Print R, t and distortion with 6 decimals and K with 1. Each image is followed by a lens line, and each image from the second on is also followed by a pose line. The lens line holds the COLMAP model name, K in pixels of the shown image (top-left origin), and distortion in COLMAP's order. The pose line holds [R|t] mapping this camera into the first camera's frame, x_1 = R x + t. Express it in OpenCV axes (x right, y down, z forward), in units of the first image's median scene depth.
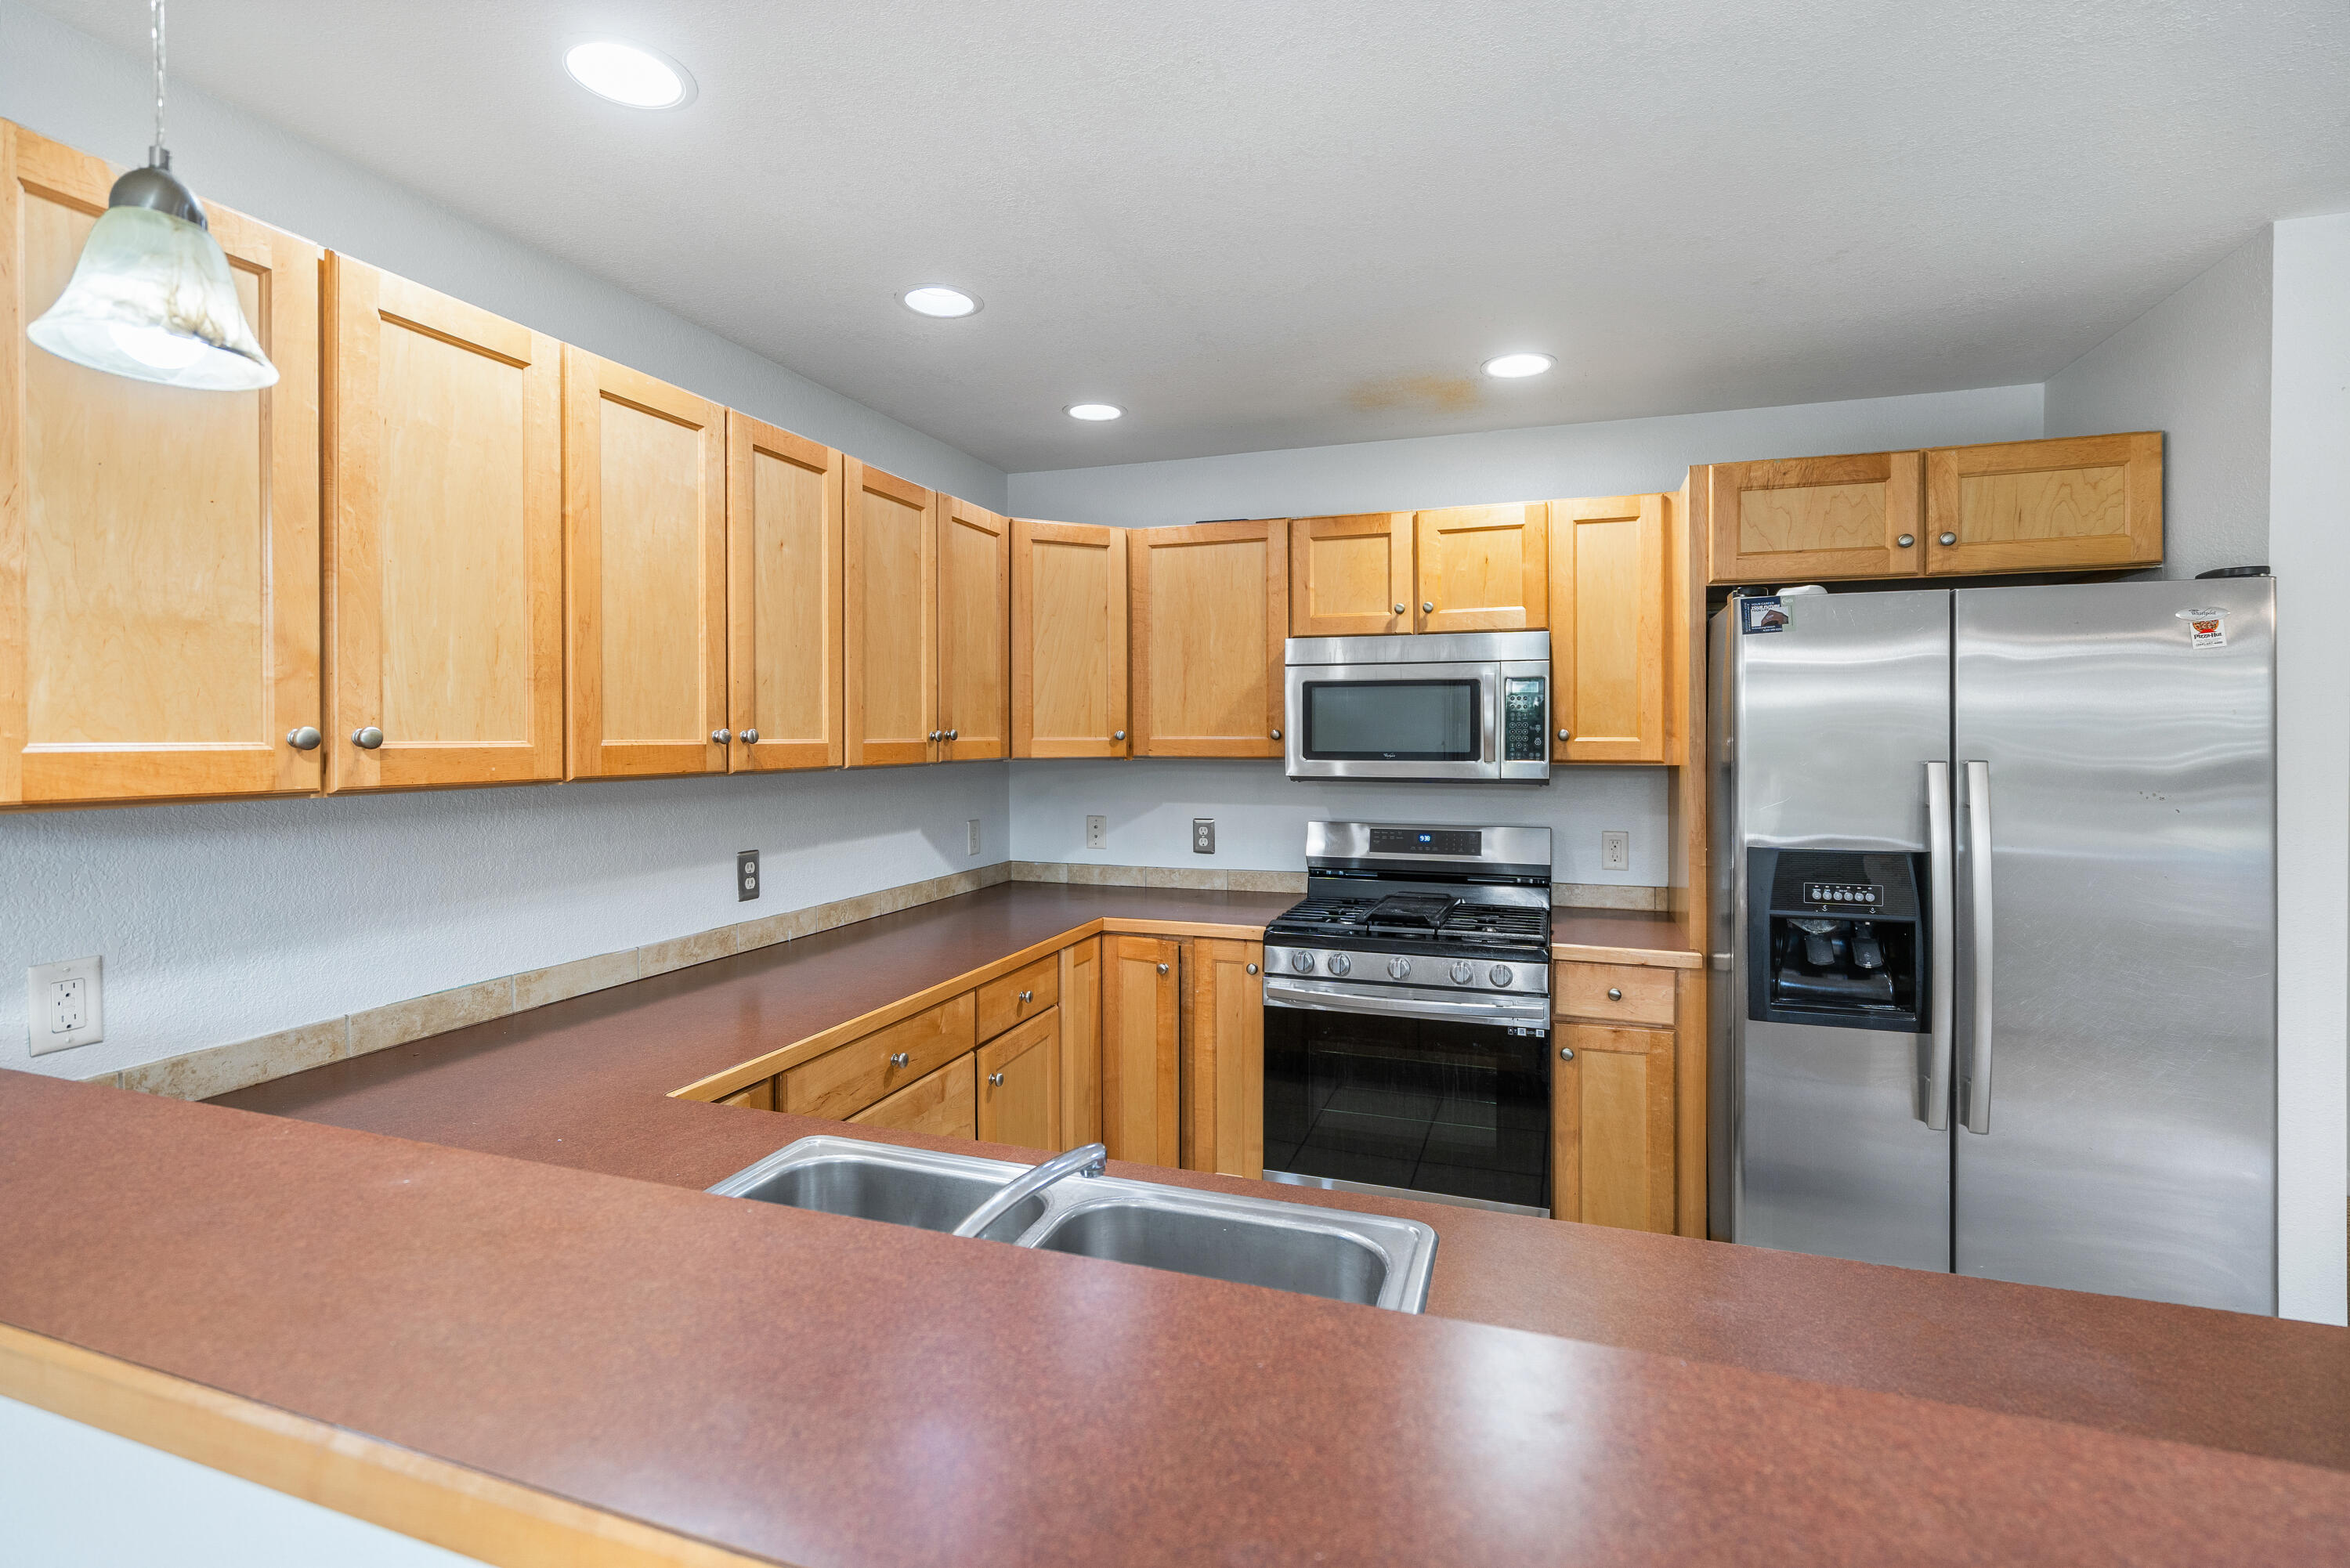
lens RADIAL K [[1069.1, 0, 1161.8], [0, 1069.1, 740.6], [0, 0, 1]] dist [-0.000643, 0.000598]
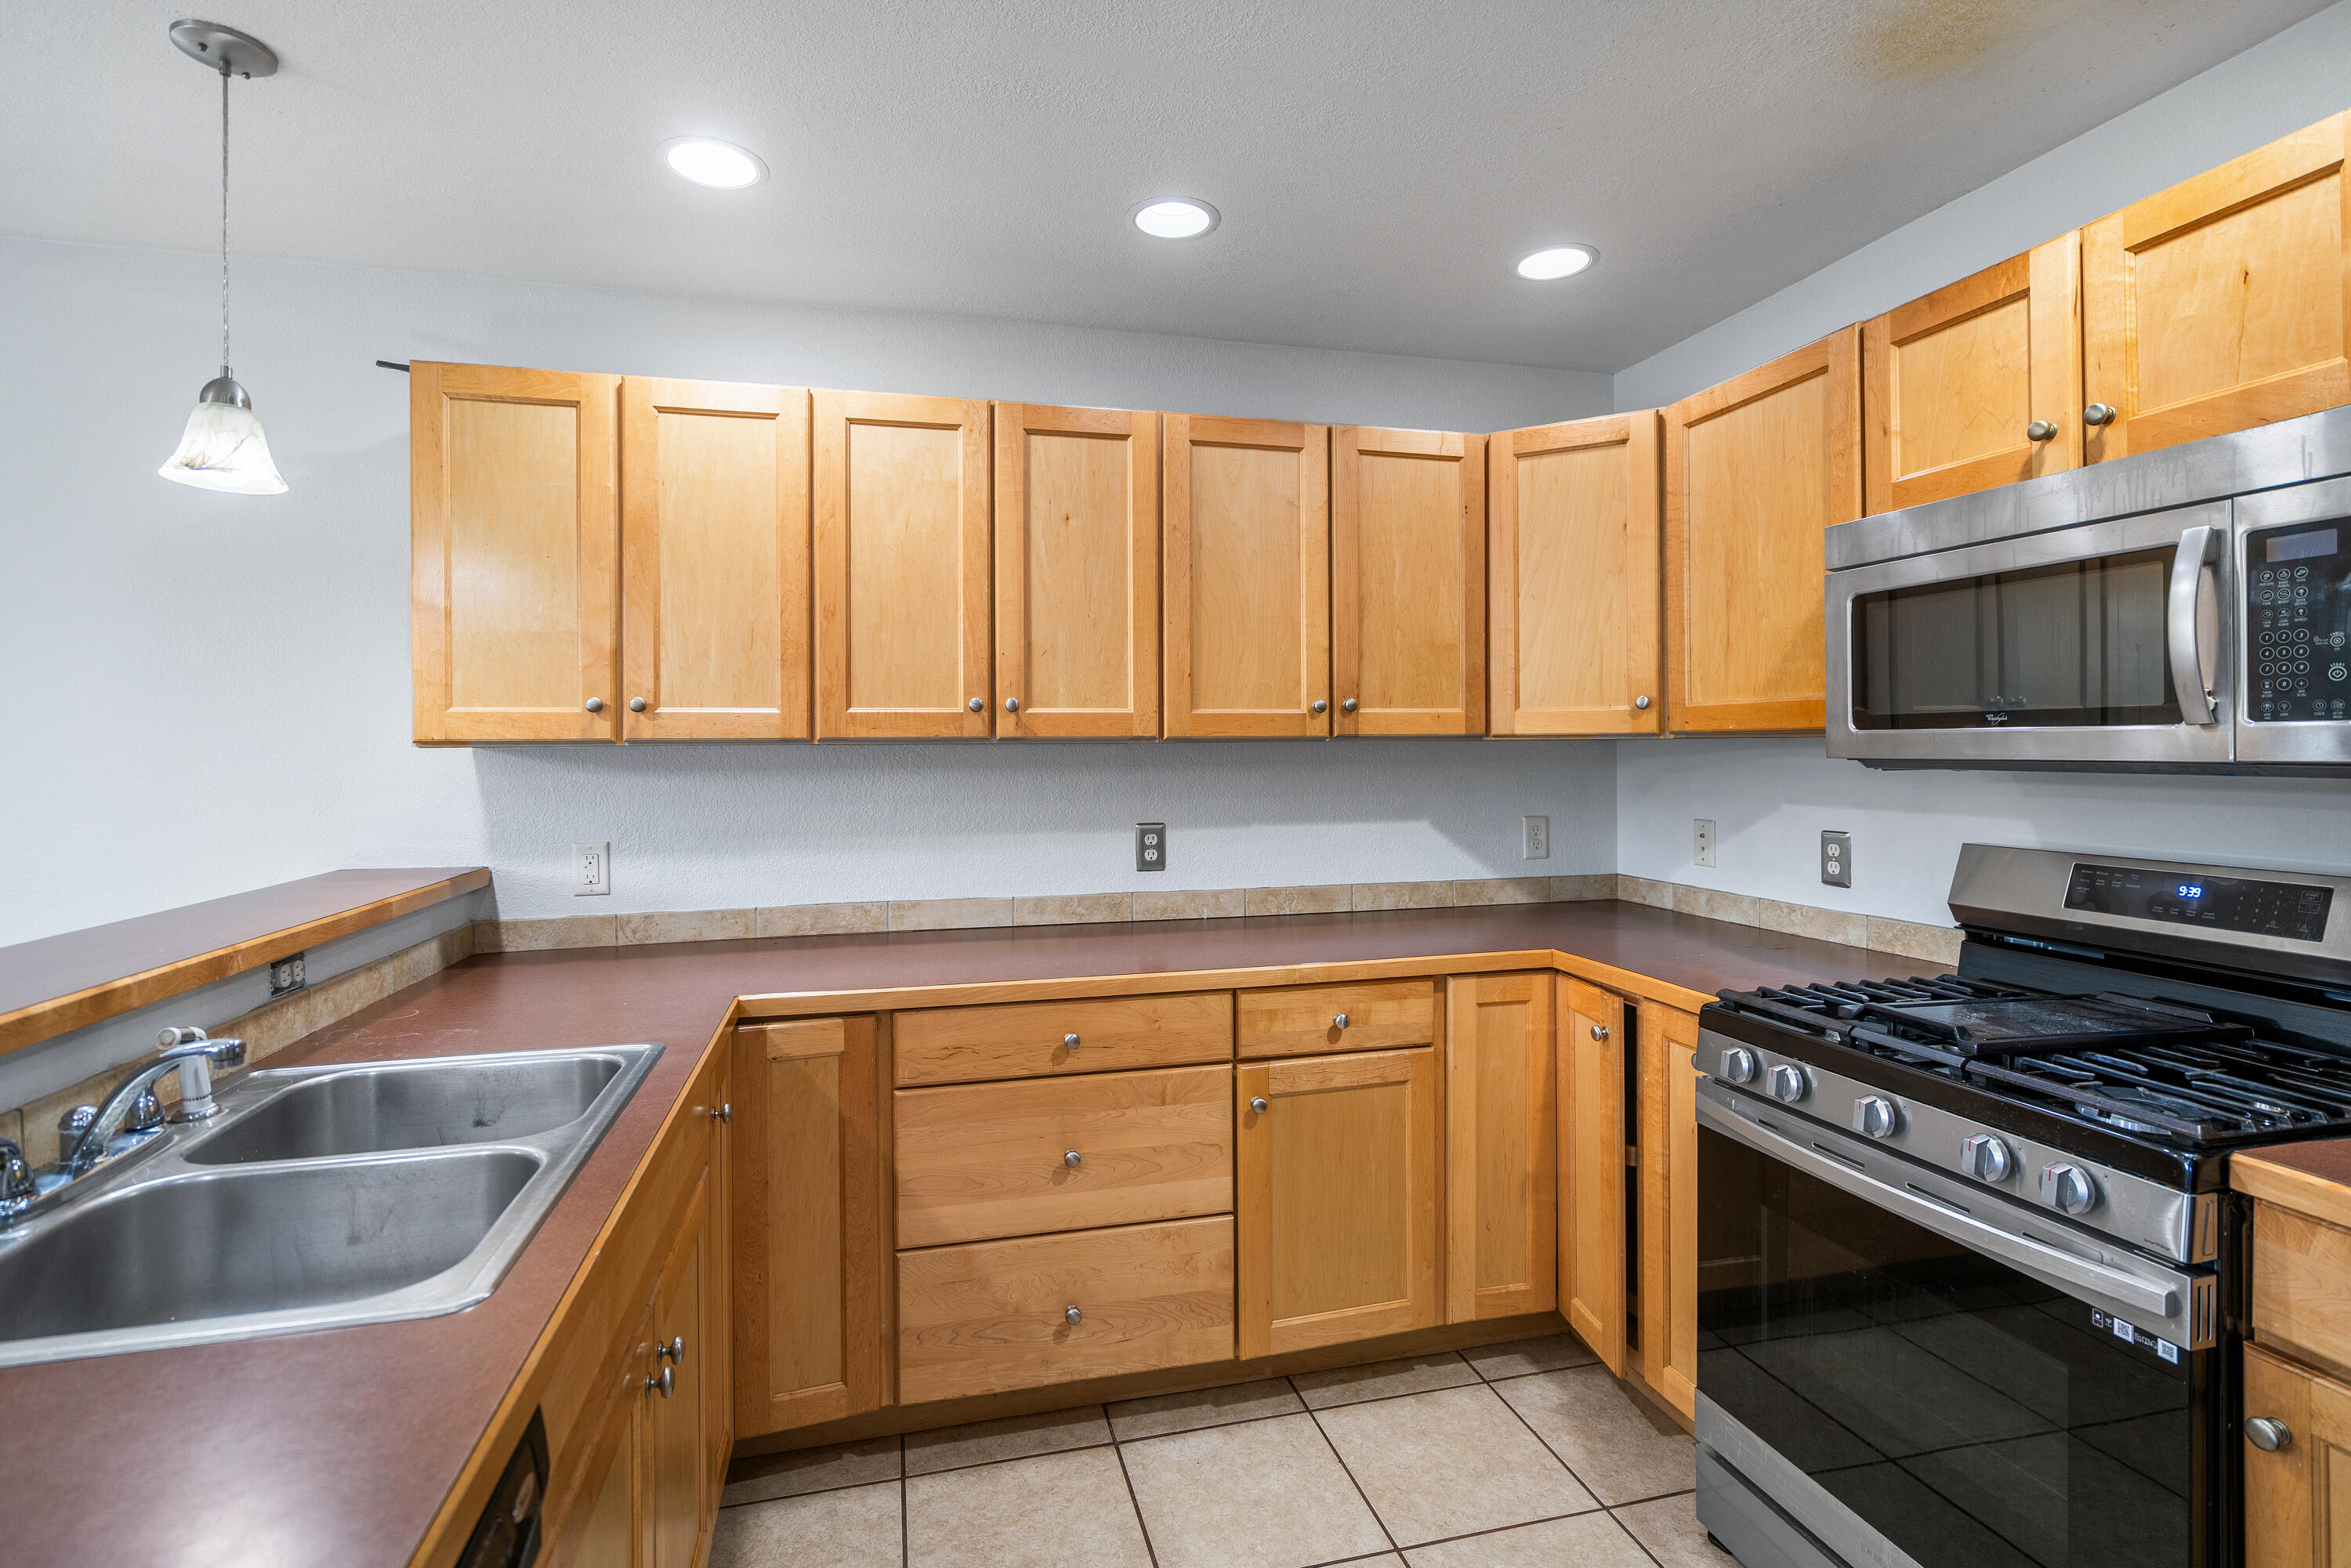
lens RADIAL K [[1094.7, 0, 1157.0], [0, 1094.7, 747.2], [0, 0, 1]] dist [-0.008146, 0.004899]
pose [[0.560221, -0.002779, -0.828338, 0.484687], [0.001625, 0.999996, -0.002255, 0.032925], [0.828341, -0.000083, 0.560224, 0.417697]]
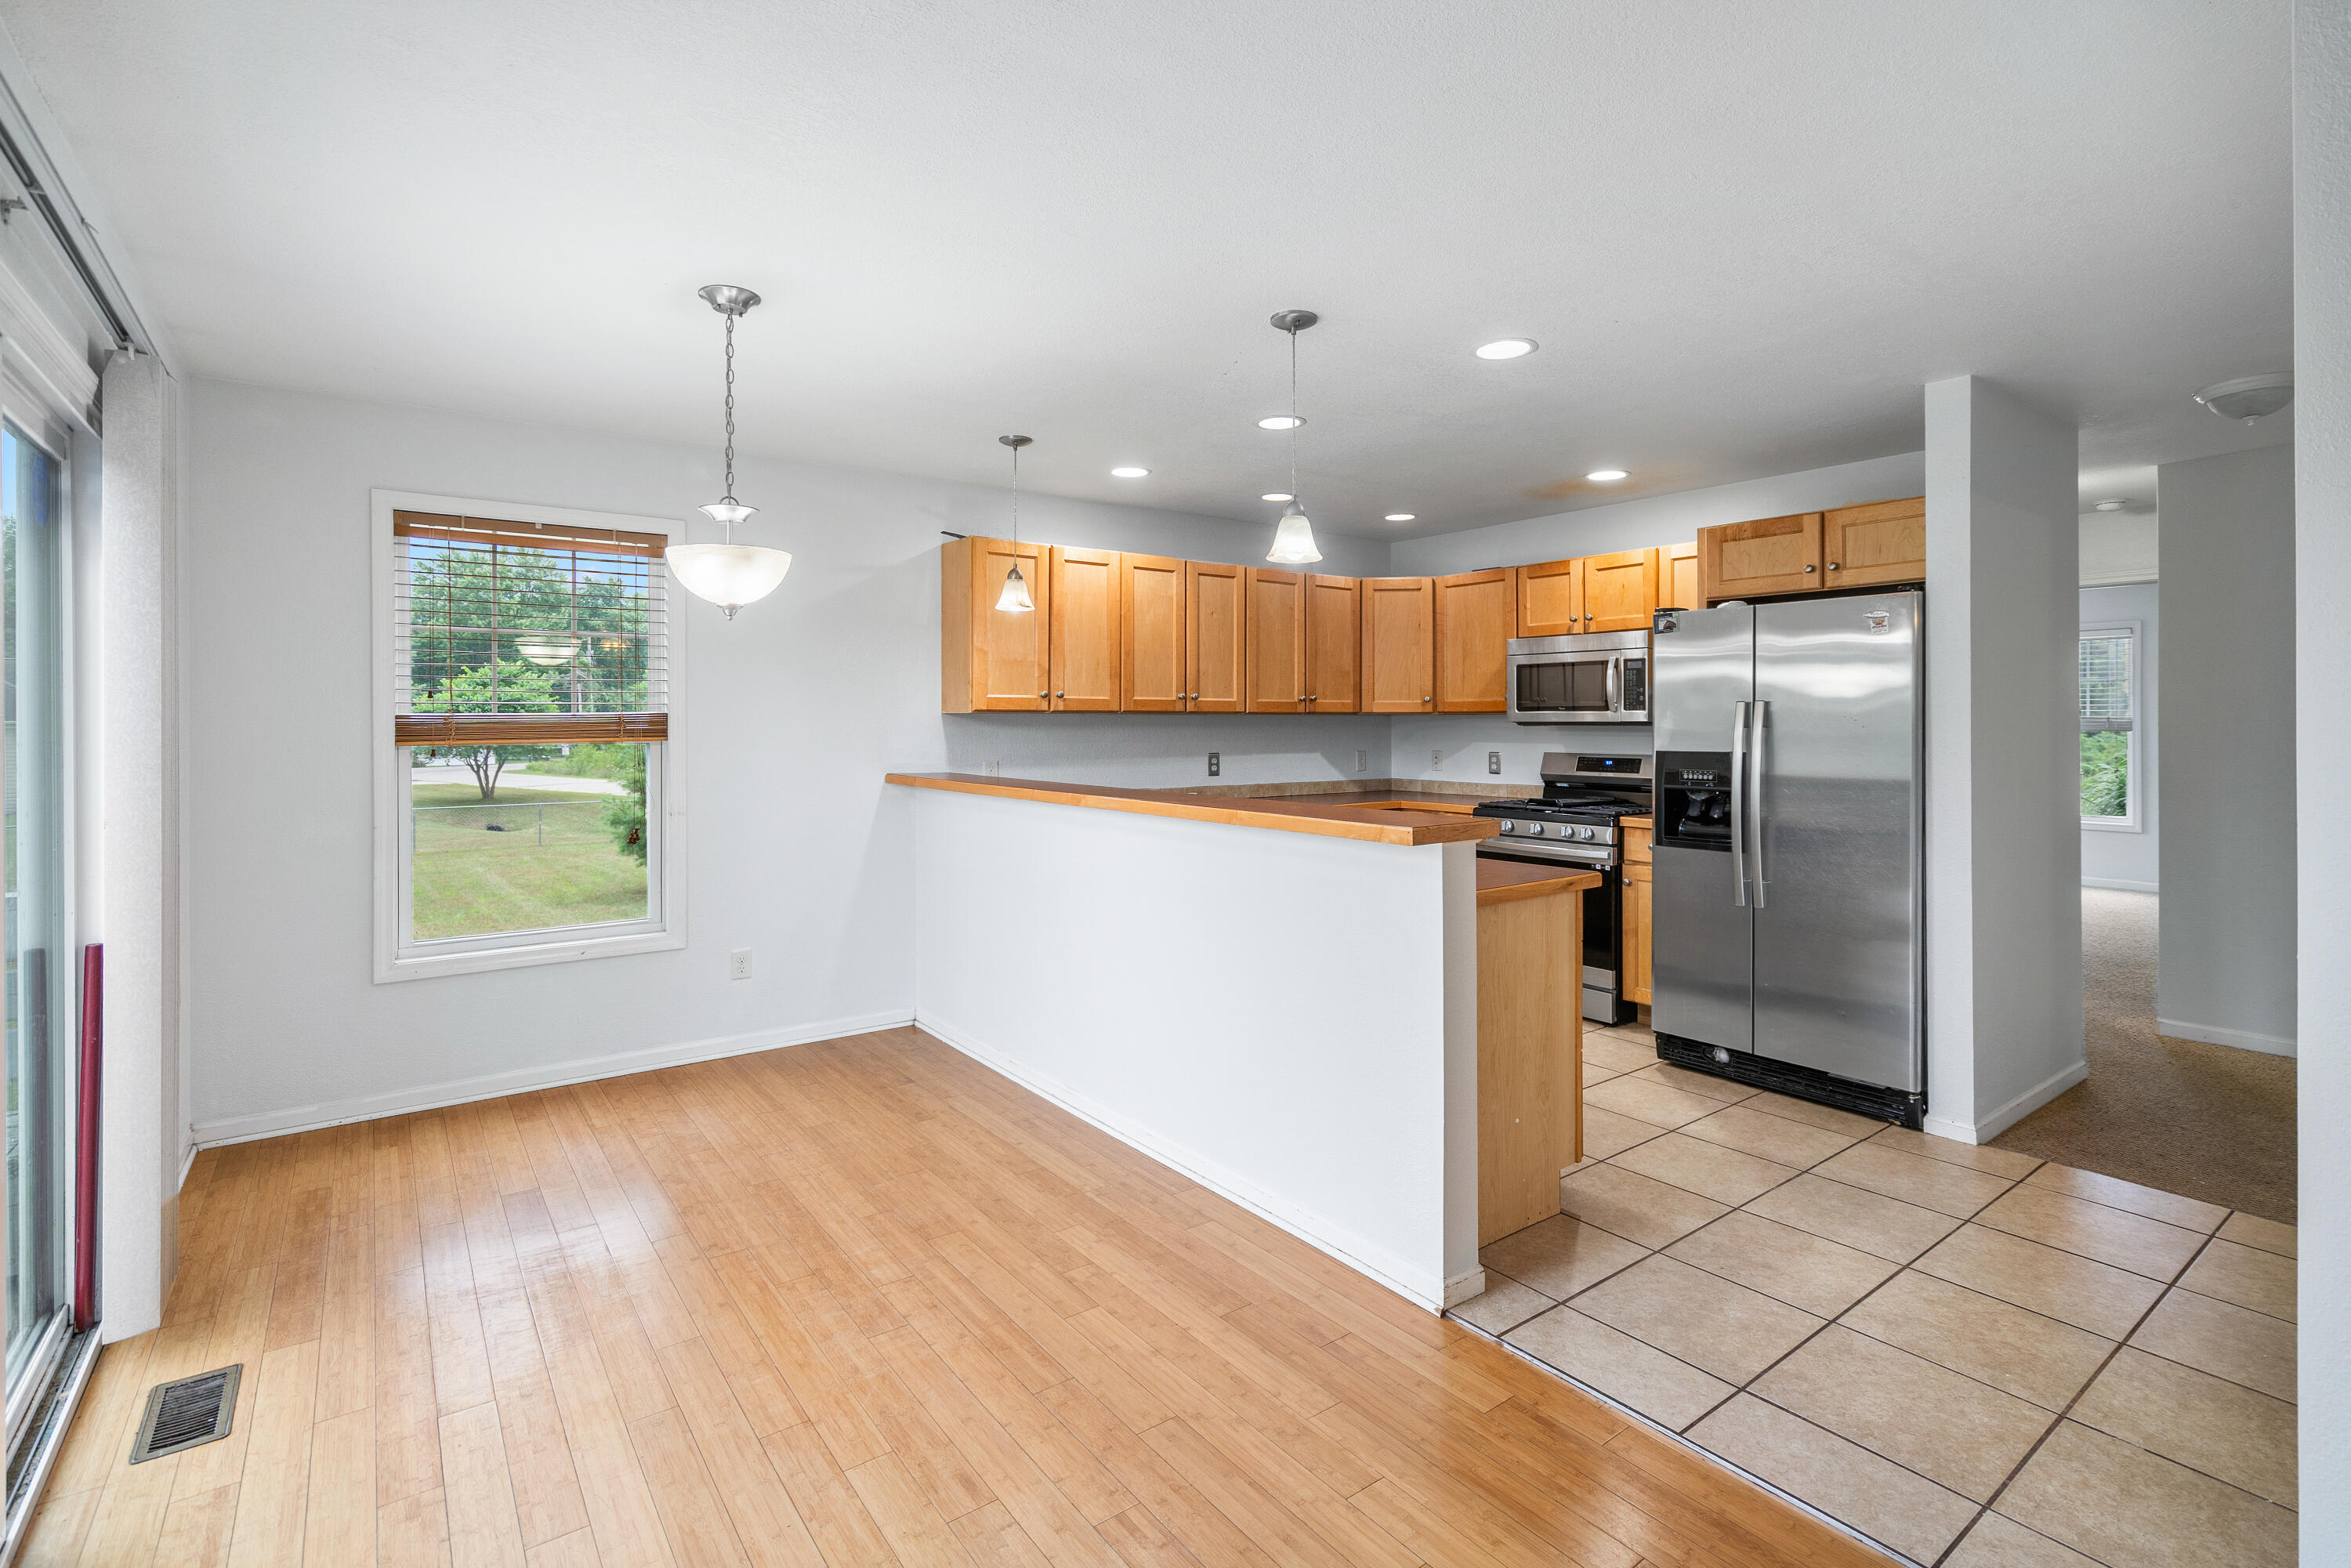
lens RADIAL K [[1051.2, 0, 1157.0], [0, 1051.2, 718.3], [0, 0, 1]] dist [-0.001374, 0.000065]
pose [[0.823439, -0.000856, -0.567405, 0.707182], [-0.003918, 0.999966, -0.007195, 0.049547], [0.567392, 0.008148, 0.823408, -0.786922]]
